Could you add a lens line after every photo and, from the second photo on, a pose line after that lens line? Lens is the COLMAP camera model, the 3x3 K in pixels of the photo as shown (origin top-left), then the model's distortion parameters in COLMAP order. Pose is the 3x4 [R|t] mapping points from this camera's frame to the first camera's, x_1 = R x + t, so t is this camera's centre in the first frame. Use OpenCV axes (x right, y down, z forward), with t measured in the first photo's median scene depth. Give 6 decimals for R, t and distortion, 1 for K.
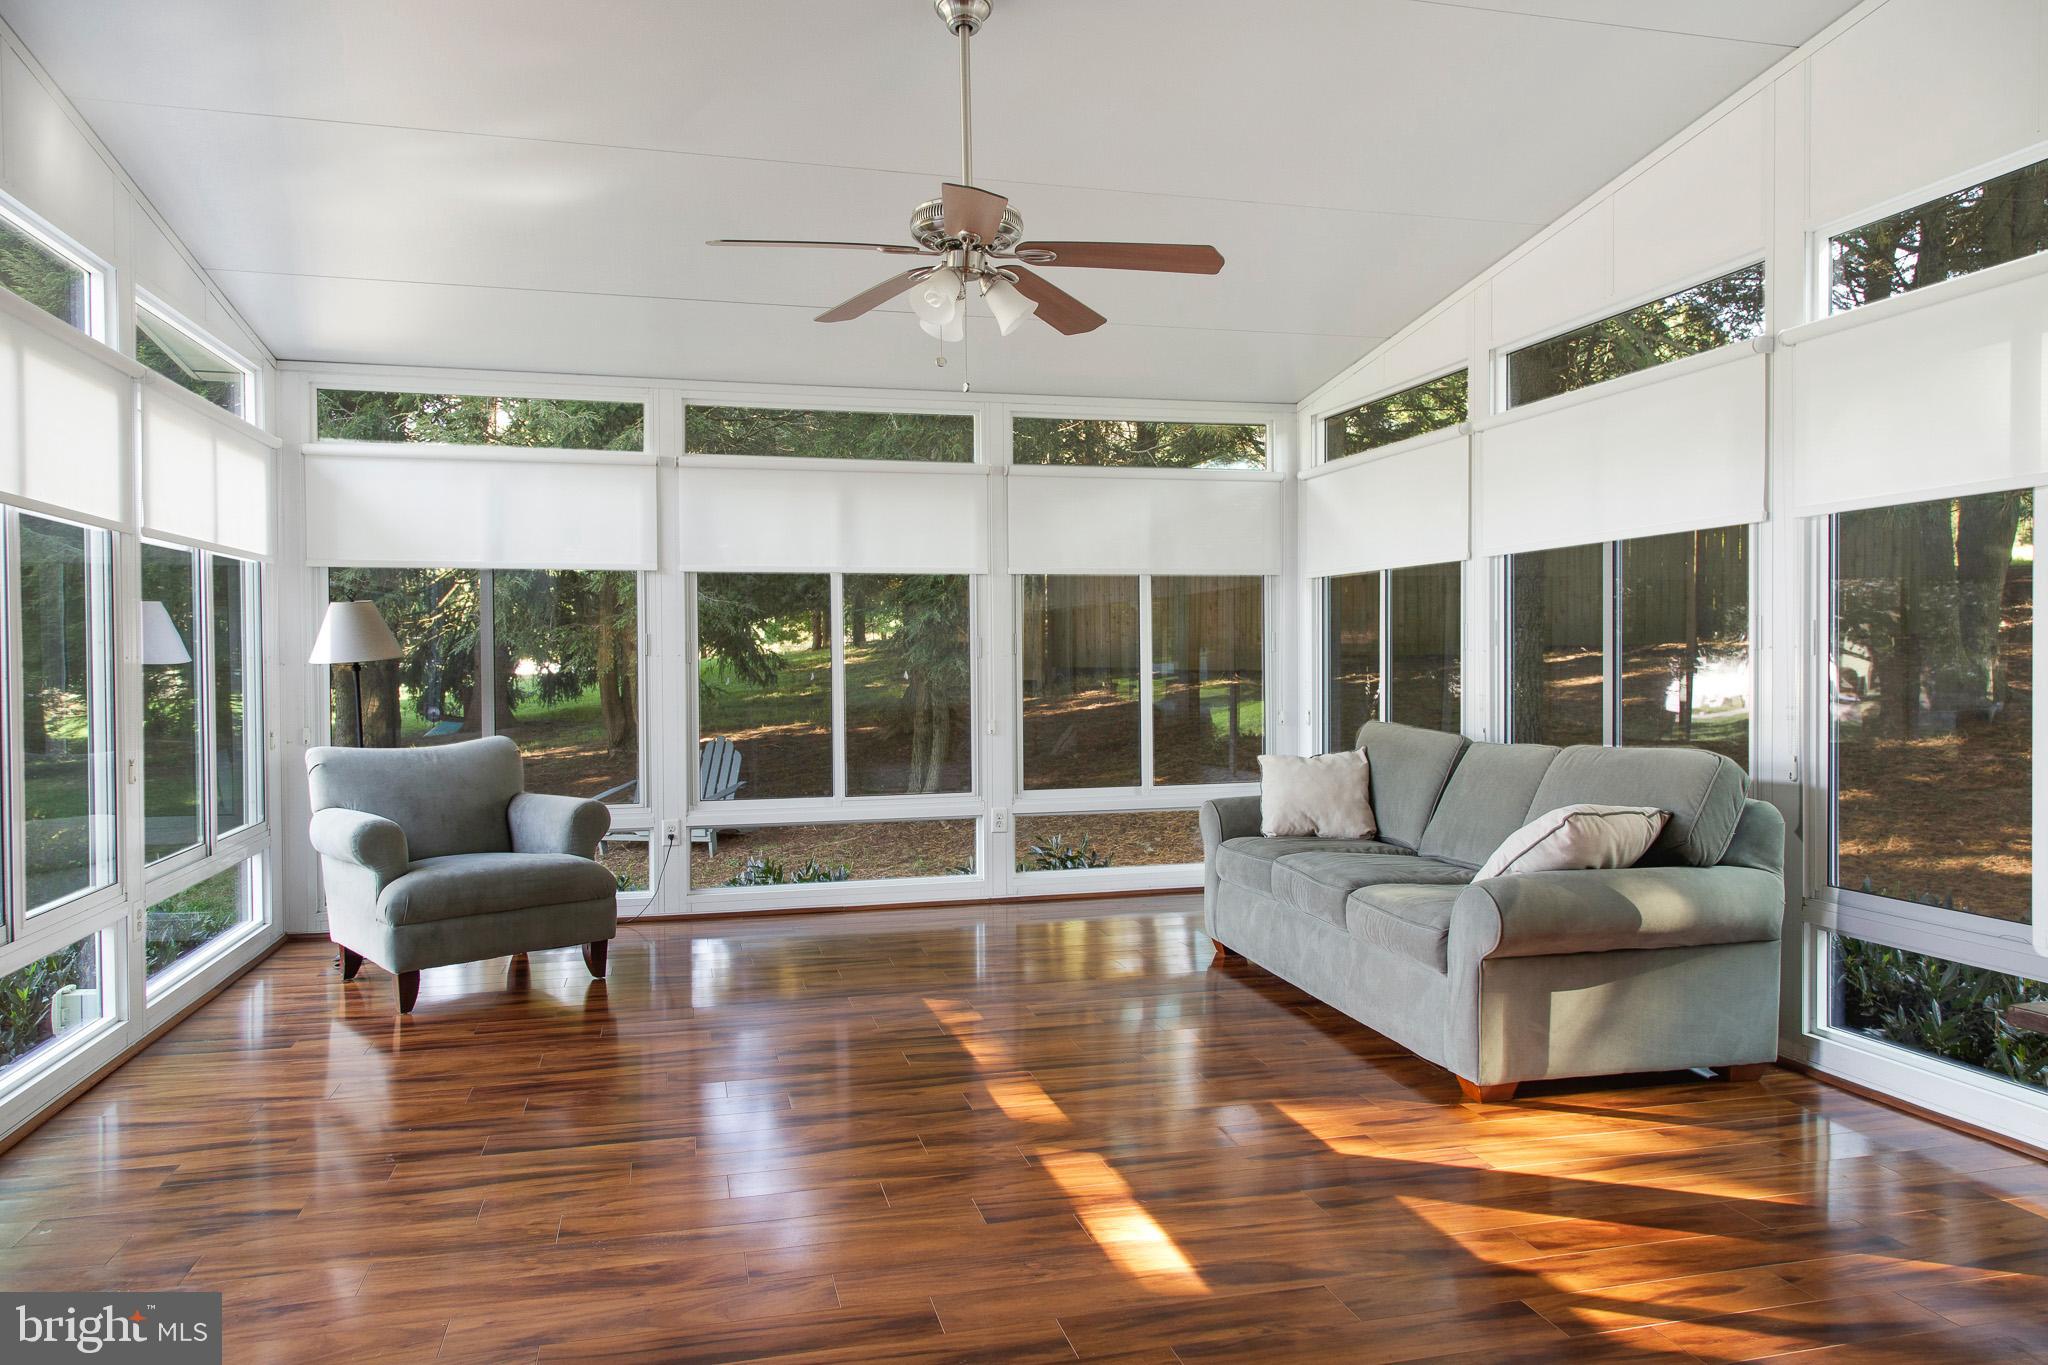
lens RADIAL K [[1406.2, 0, 1005.6], [0, 1406.2, 663.2], [0, 0, 1]] dist [0.001111, -0.000874]
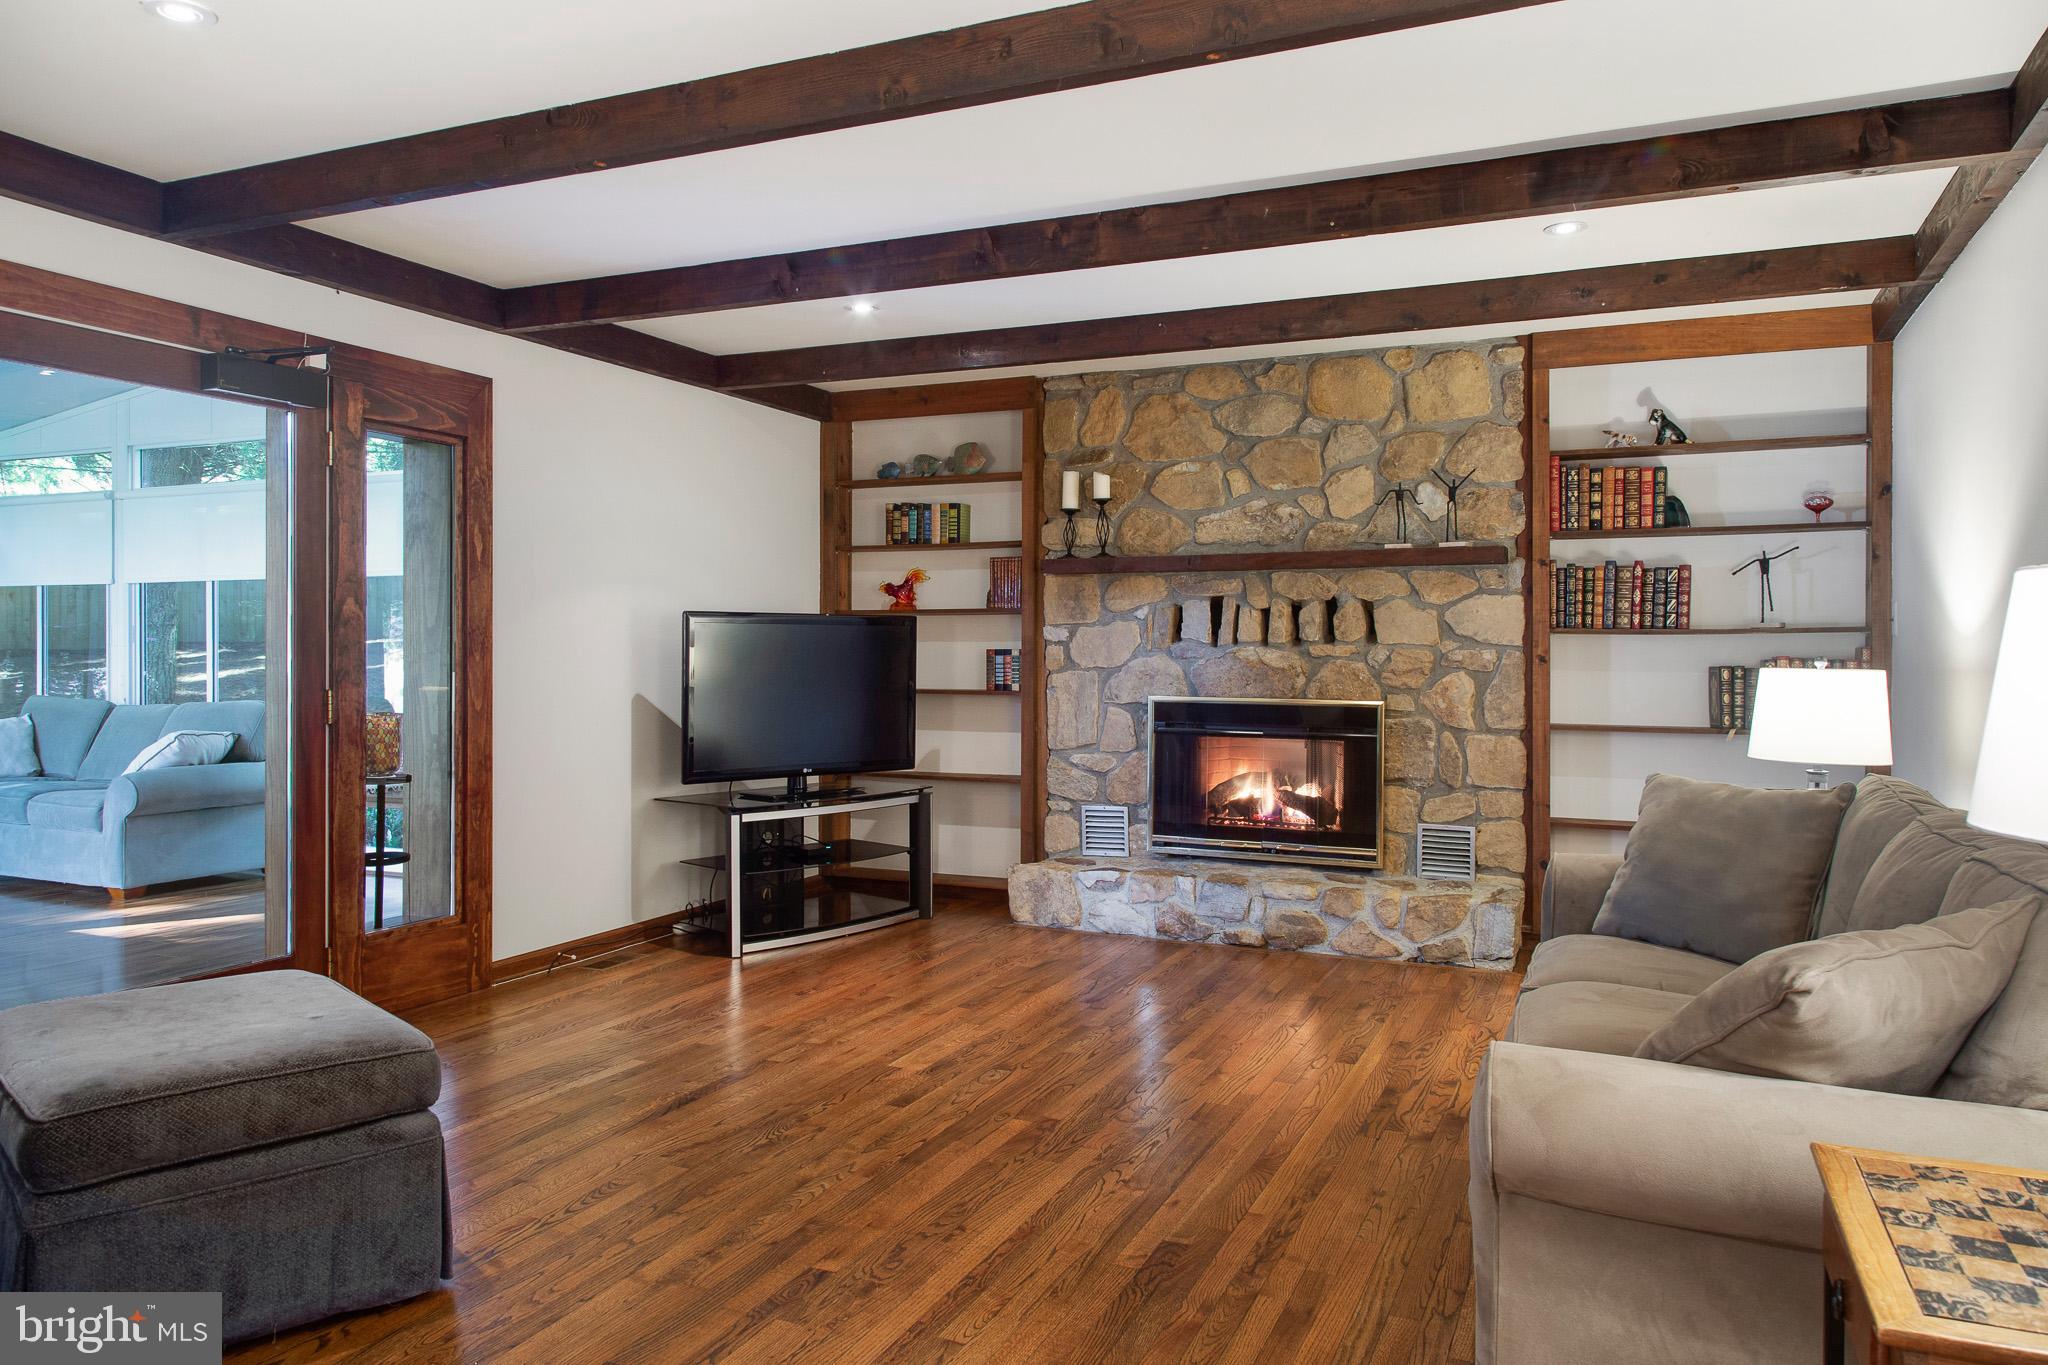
lens RADIAL K [[1406.2, 0, 1005.6], [0, 1406.2, 663.2], [0, 0, 1]] dist [0.001111, -0.000874]
pose [[0.625550, 0.003162, 0.780178, -0.330085], [-0.002773, 0.999994, -0.001830, 0.012692], [-0.780179, -0.001018, 0.625555, -0.916874]]
